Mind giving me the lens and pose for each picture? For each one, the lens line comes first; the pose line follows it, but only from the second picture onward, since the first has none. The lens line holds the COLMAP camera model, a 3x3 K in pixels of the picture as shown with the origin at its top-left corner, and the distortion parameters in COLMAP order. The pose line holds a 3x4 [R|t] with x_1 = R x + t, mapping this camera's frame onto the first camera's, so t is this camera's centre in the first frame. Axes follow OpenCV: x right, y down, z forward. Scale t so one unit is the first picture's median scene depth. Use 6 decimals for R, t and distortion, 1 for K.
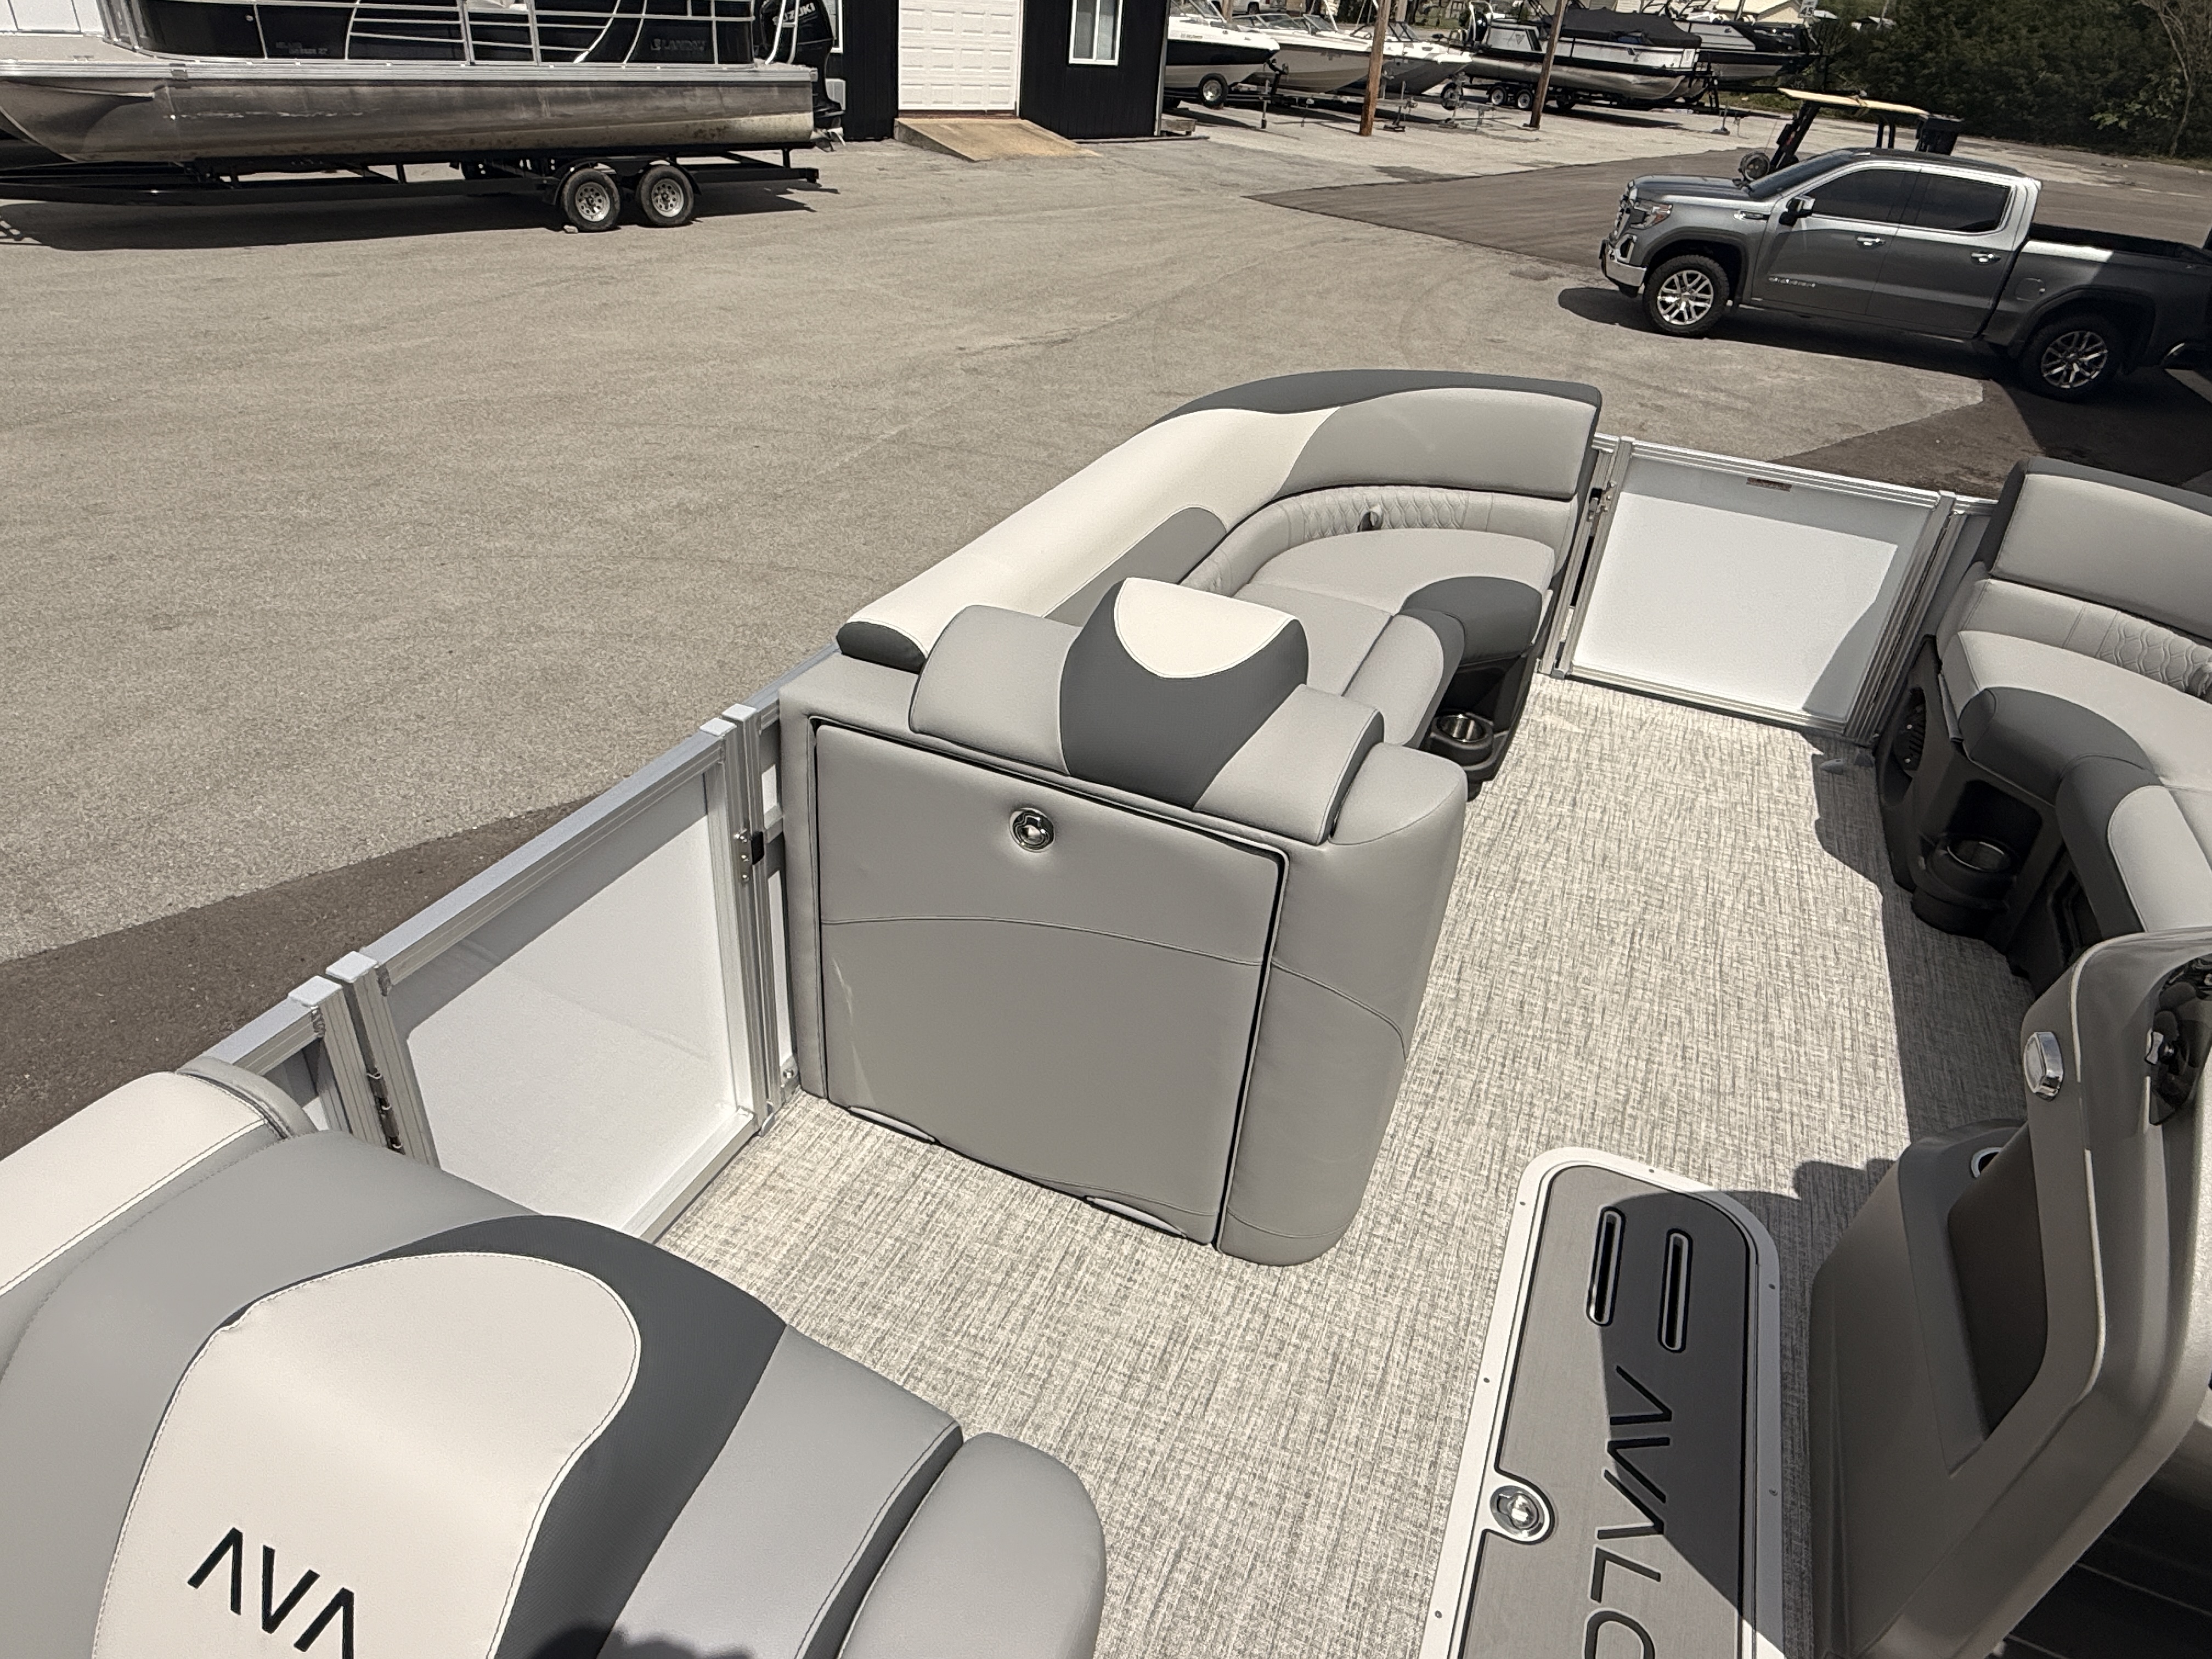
lens RADIAL K [[1399.3, 0, 1105.4], [0, 1399.3, 826.9], [0, 0, 1]] dist [0.018074, -0.013754]
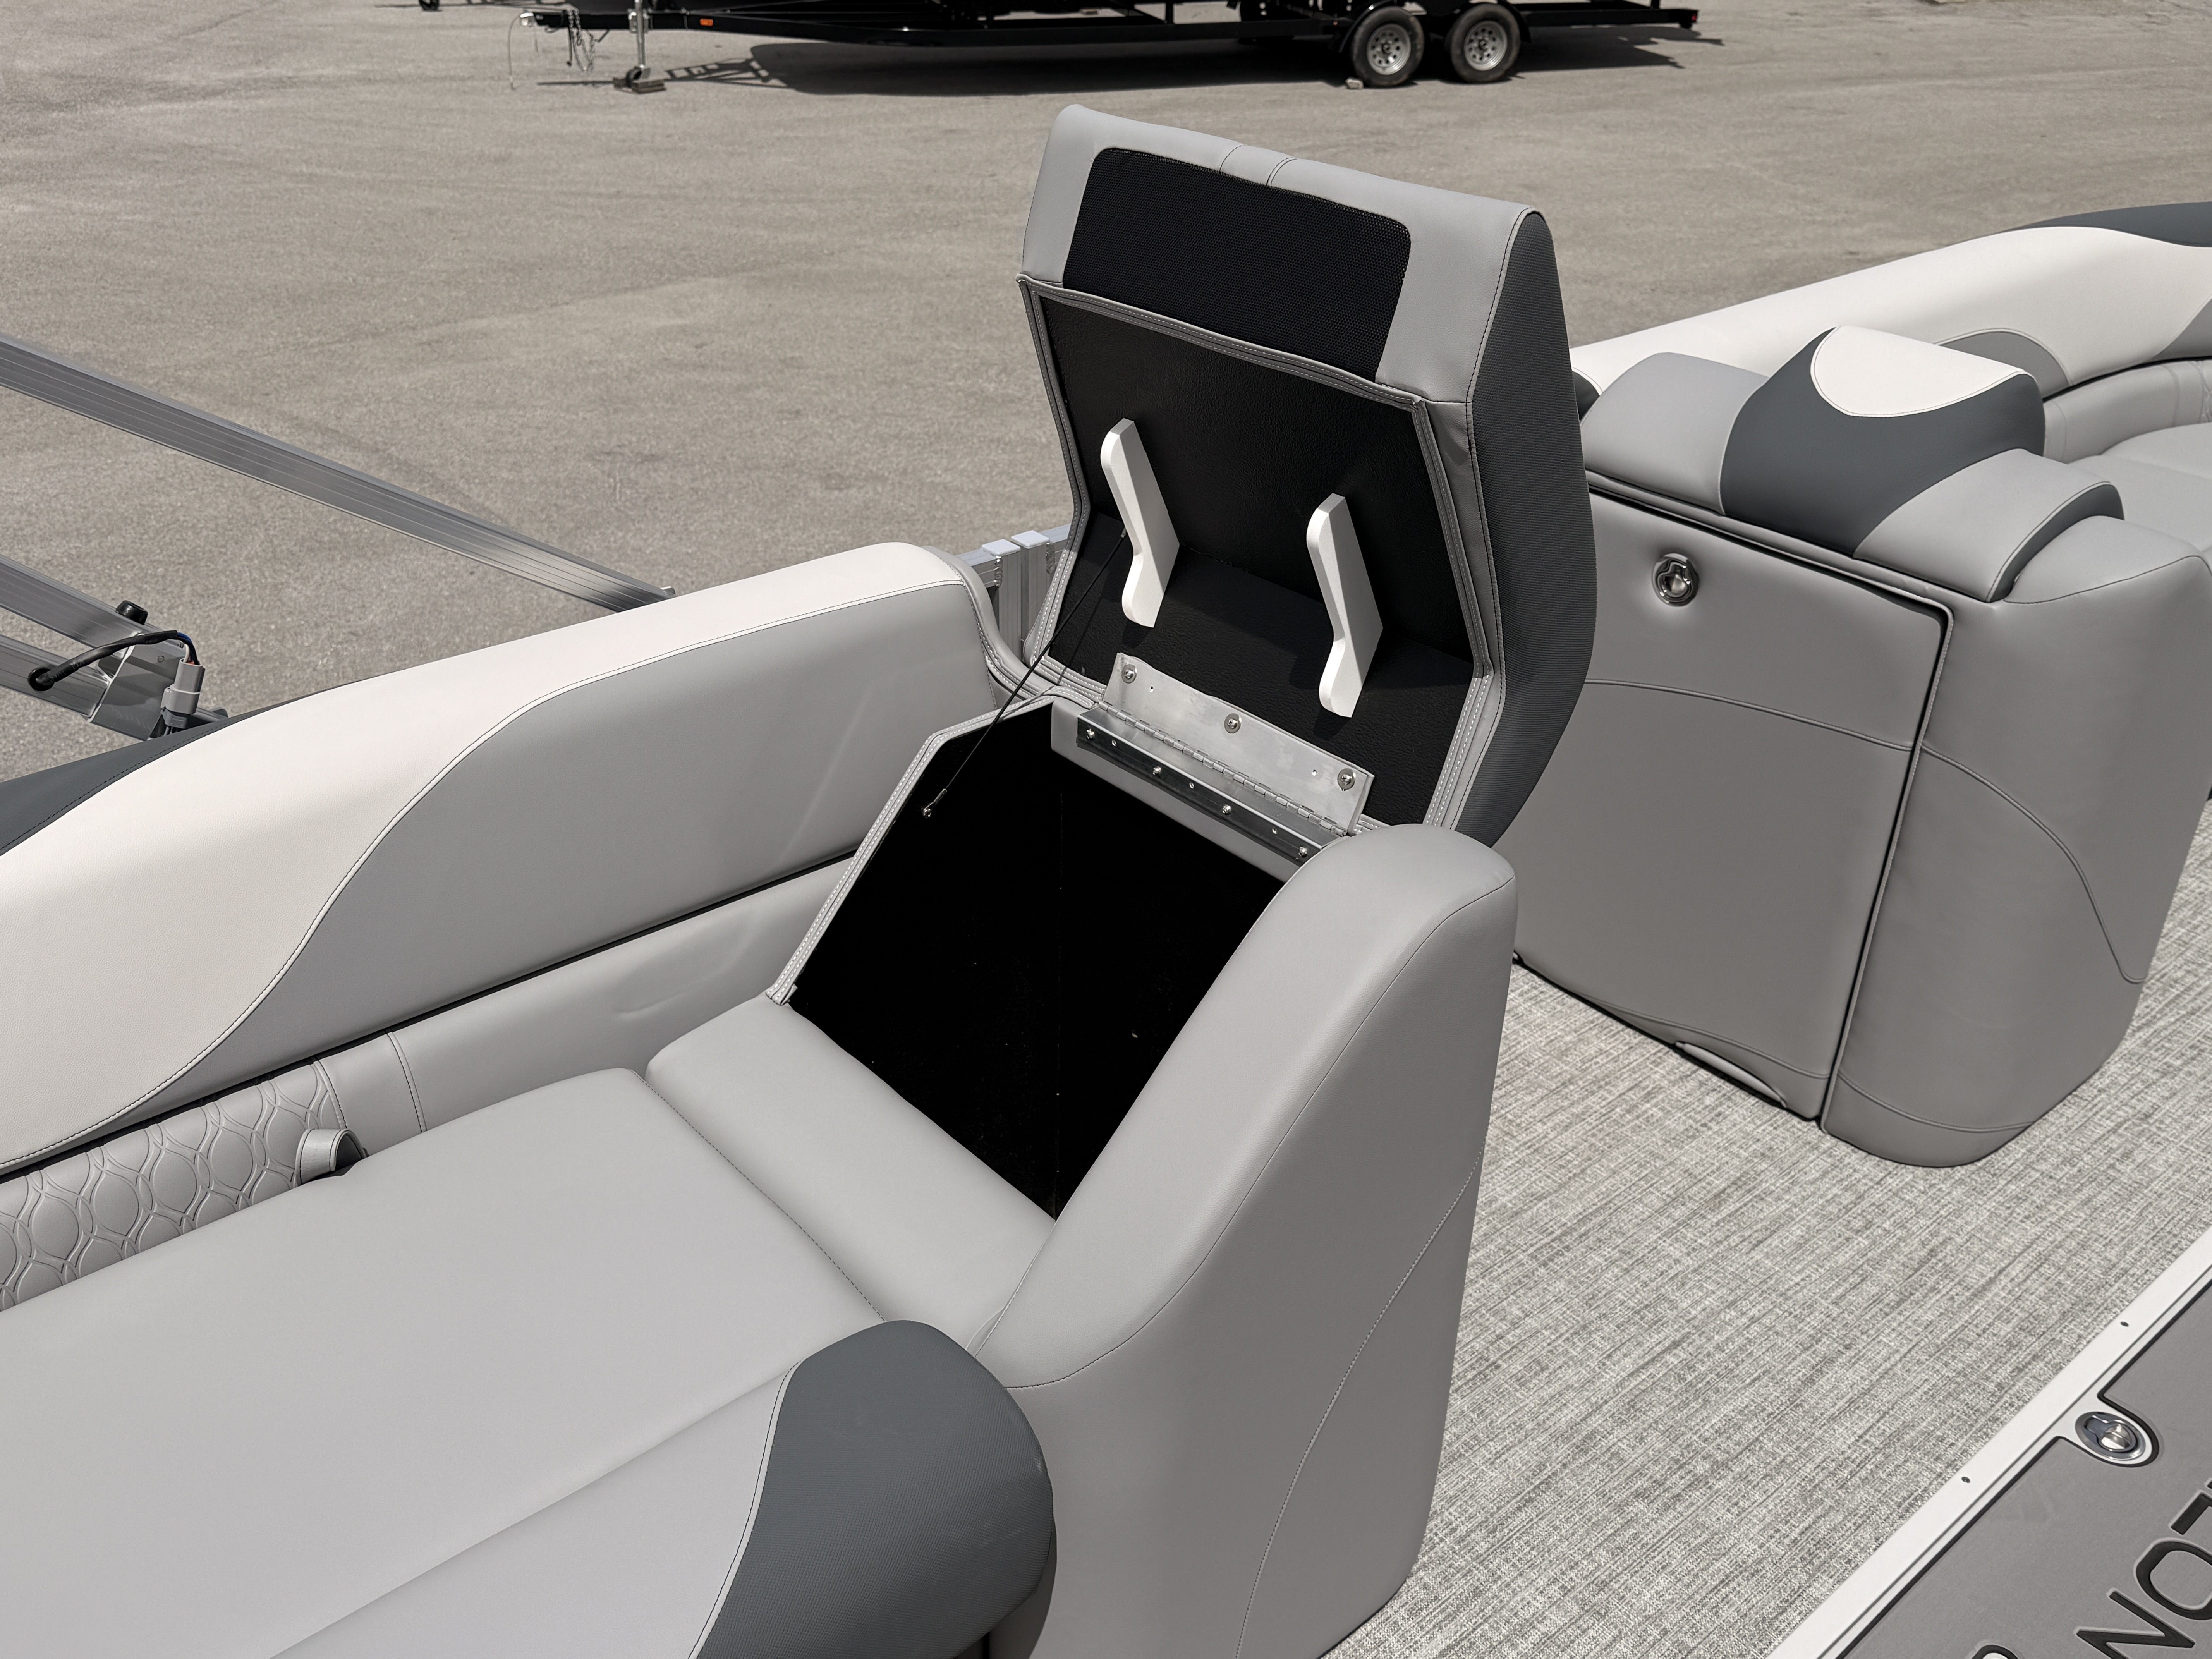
lens RADIAL K [[1998.9, 0, 1097.6], [0, 1998.9, 837.9], [0, 0, 1]] dist [0.056338, -0.086486]
pose [[0.896841, 0.170369, -0.408228, 0.040426], [-0.192193, 0.981275, -0.012707, 0.059850], [0.398419, 0.089855, 0.912792, -0.078277]]
